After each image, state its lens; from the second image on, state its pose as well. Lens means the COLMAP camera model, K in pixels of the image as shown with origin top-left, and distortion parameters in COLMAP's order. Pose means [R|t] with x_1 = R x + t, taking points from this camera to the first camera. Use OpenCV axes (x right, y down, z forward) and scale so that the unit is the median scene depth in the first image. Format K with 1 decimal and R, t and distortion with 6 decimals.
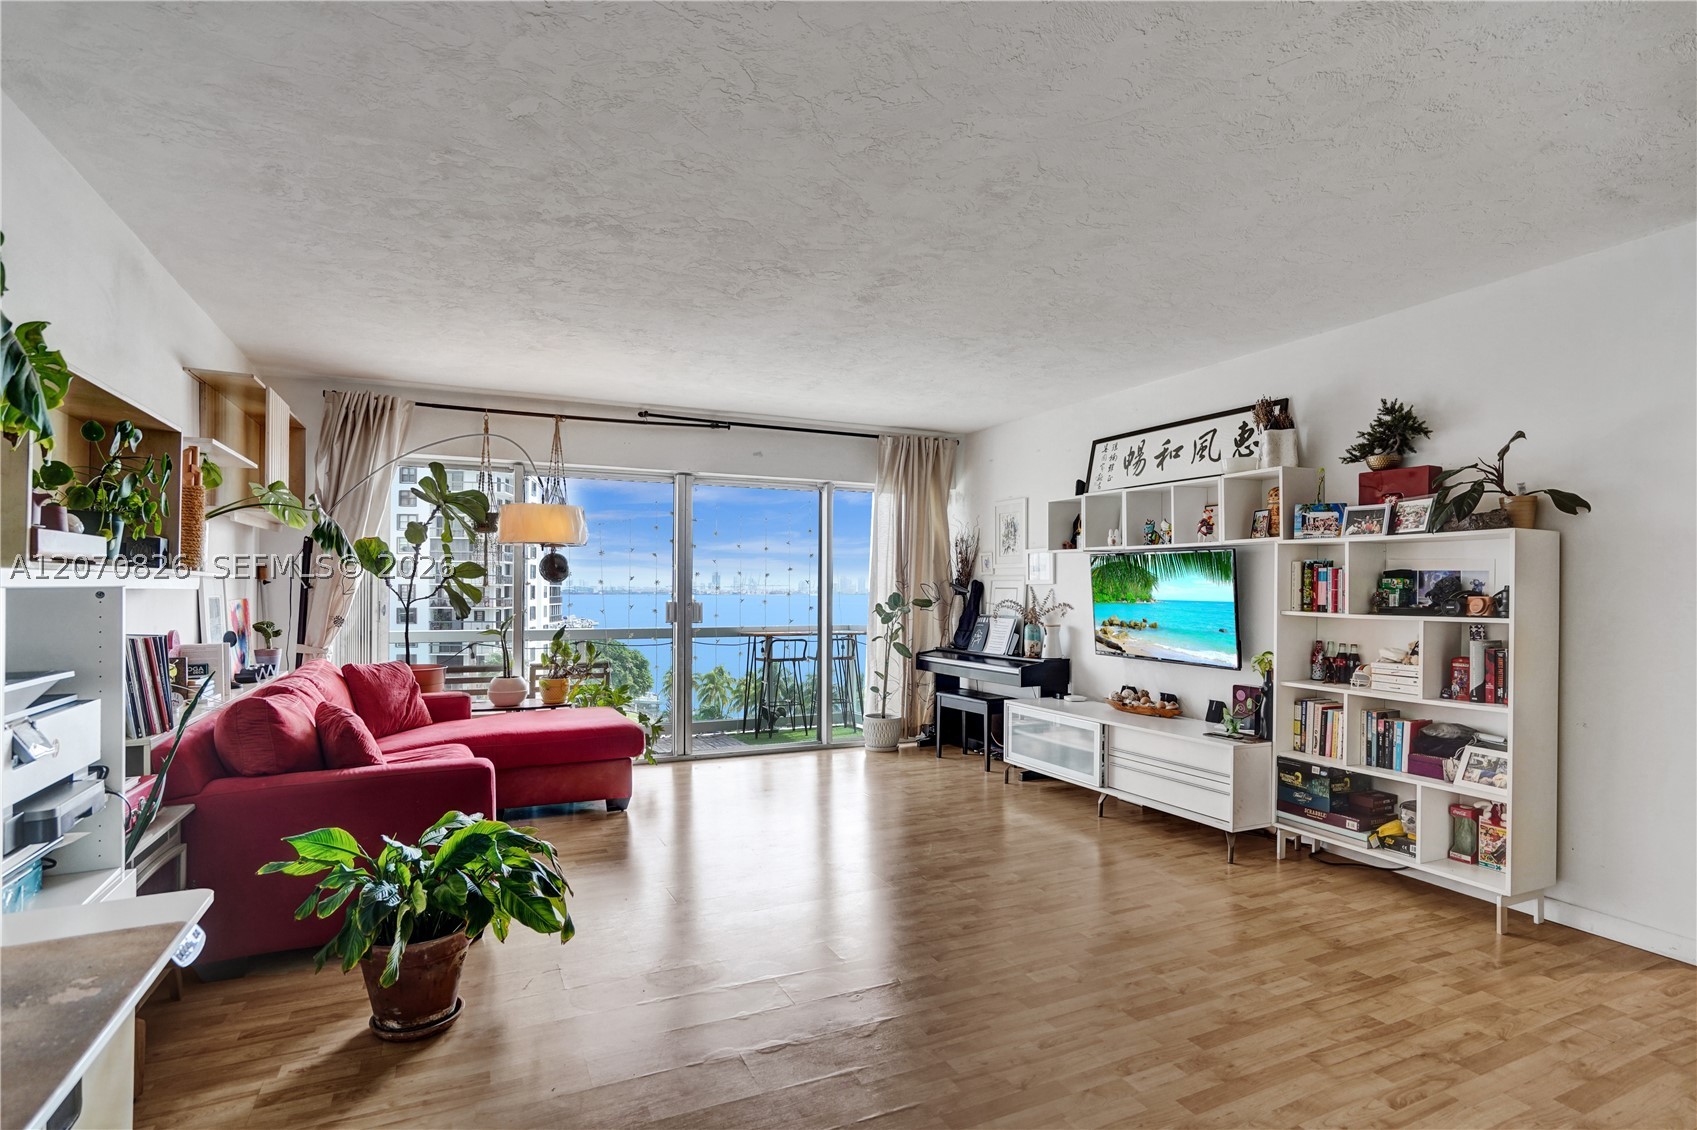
lens RADIAL K [[854.8, 0, 843.5], [0, 854.8, 577.3], [0, 0, 1]] dist [-0.039546, 0.027487]
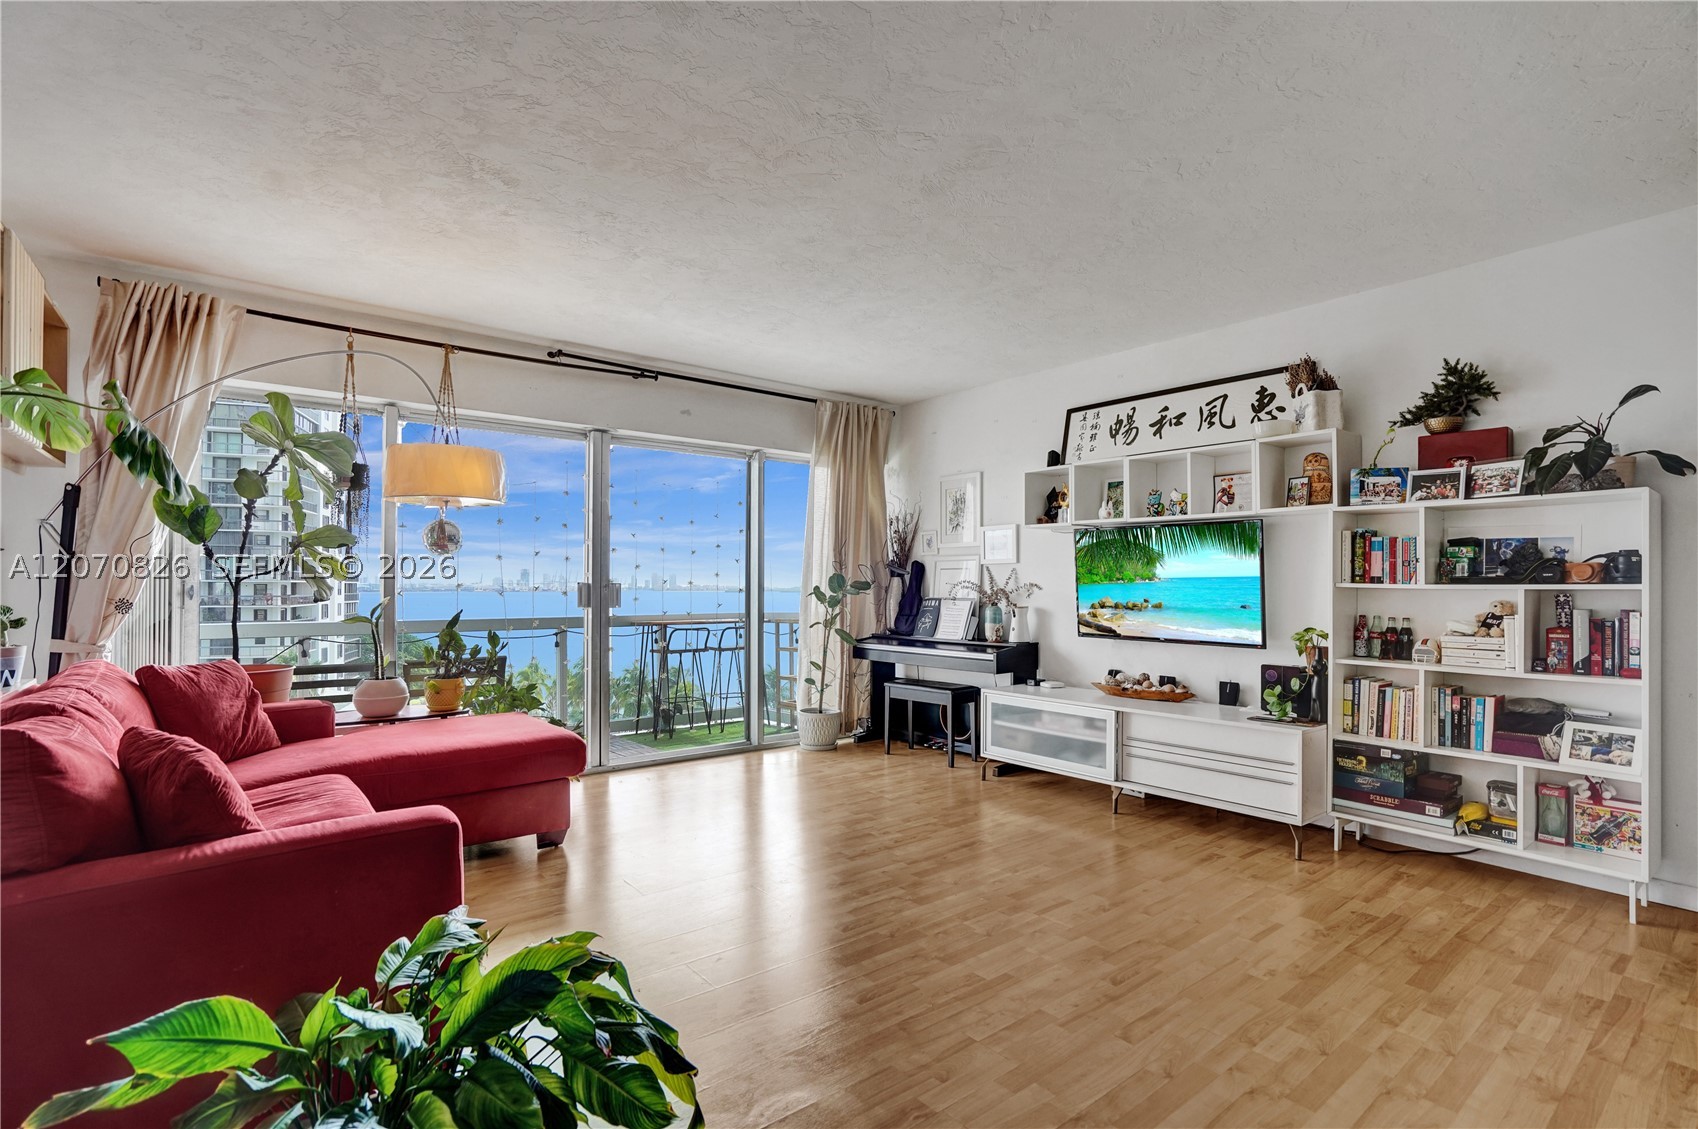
lens RADIAL K [[804.6, 0, 845.9], [0, 804.6, 574.2], [0, 0, 1]] dist [-0.047437, 0.027764]
pose [[0.972107, 0.002169, 0.234528, -0.194166], [-0.001931, 0.999997, -0.001246, 0.029327], [-0.234530, 0.000758, 0.972109, 0.256596]]
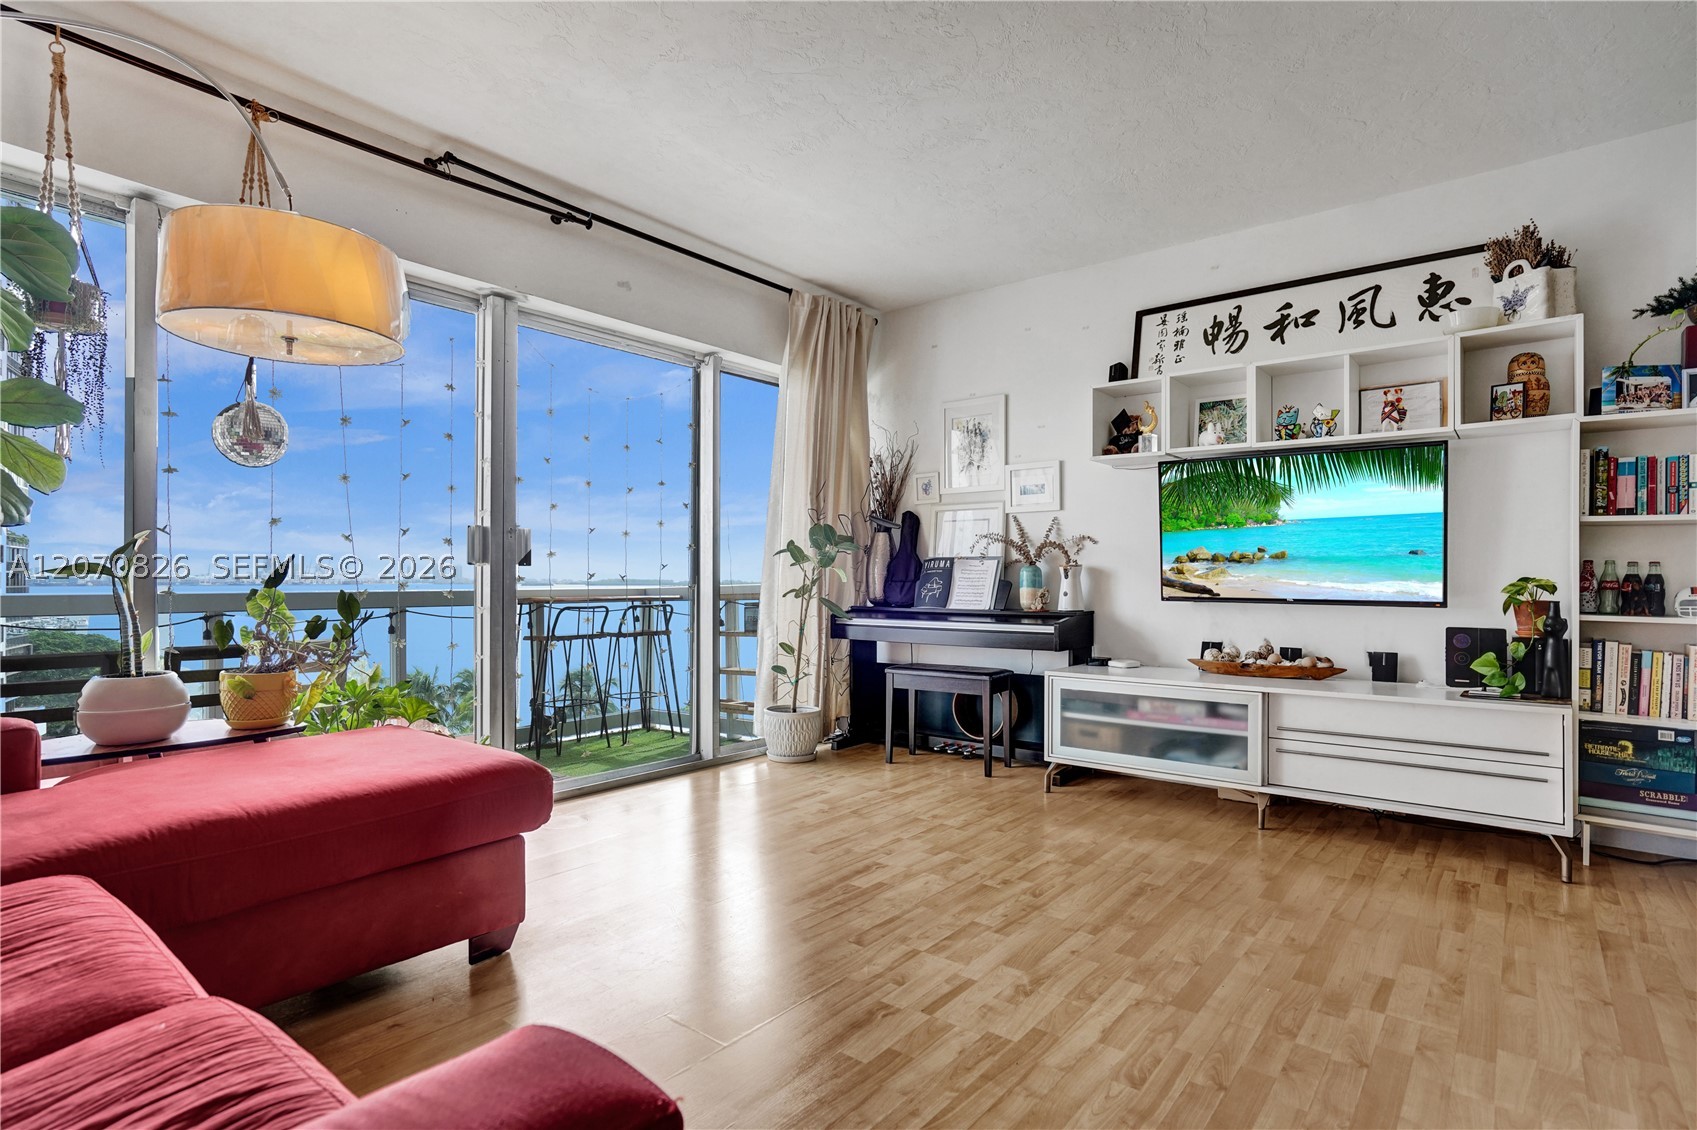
lens RADIAL K [[854.8, 0, 843.5], [0, 854.8, 577.3], [0, 0, 1]] dist [-0.039546, 0.027487]
pose [[0.900353, -0.002686, 0.435152, -0.323914], [-0.002863, 0.999923, 0.012096, 0.077236], [-0.435151, -0.012136, 0.900276, 0.579388]]
